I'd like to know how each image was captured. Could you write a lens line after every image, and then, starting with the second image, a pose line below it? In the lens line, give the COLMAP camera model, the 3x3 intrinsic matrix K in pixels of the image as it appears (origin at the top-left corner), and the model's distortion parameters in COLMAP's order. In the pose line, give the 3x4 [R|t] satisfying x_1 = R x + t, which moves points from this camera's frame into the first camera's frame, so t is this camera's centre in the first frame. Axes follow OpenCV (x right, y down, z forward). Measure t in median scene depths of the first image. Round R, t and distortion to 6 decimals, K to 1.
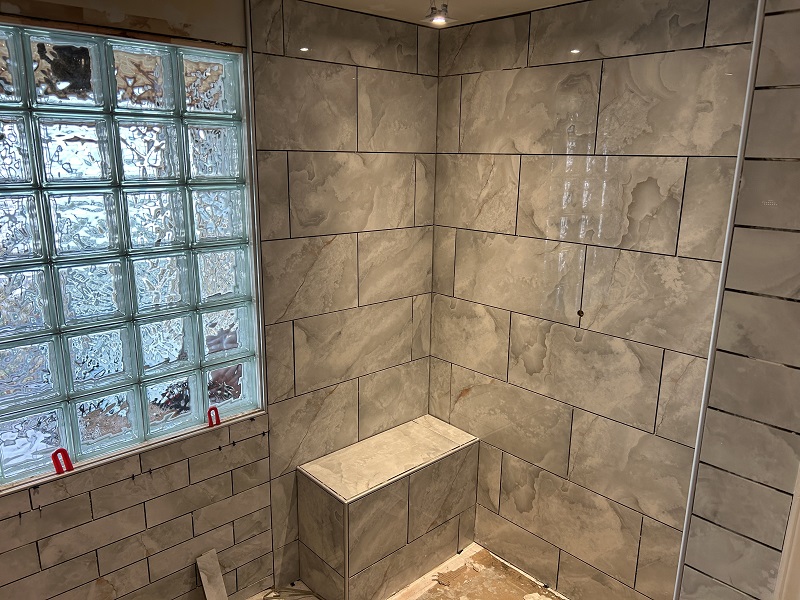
lens RADIAL K [[600.8, 0, 404.5], [0, 600.8, 299.5], [0, 0, 1]] dist [0.047680, -0.056937]
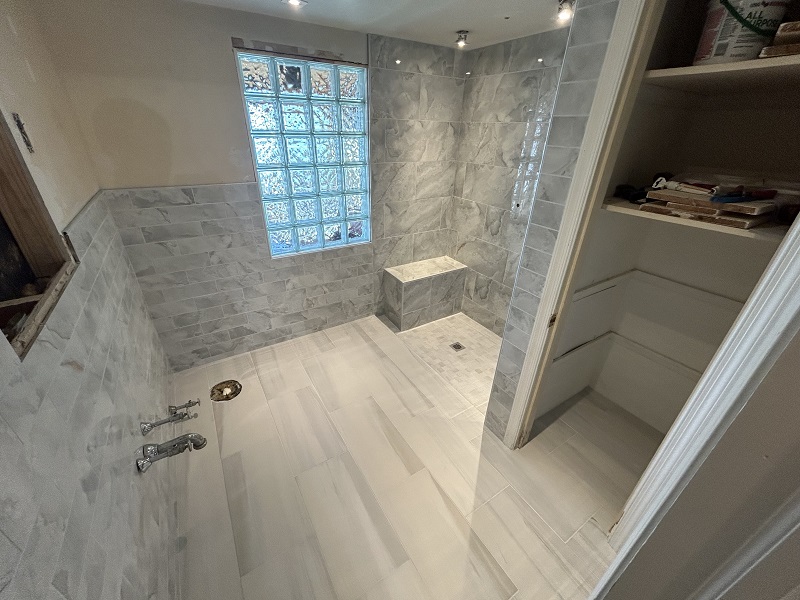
lens RADIAL K [[323.3, 0, 398.8], [0, 323.3, 297.9], [0, 0, 1]] dist [-0.001976, 0.001420]
pose [[0.982667, 0.095651, -0.158798, 0.101251], [-0.054855, 0.968278, 0.243781, 0.091929], [0.177079, -0.230844, 0.956741, -0.251202]]
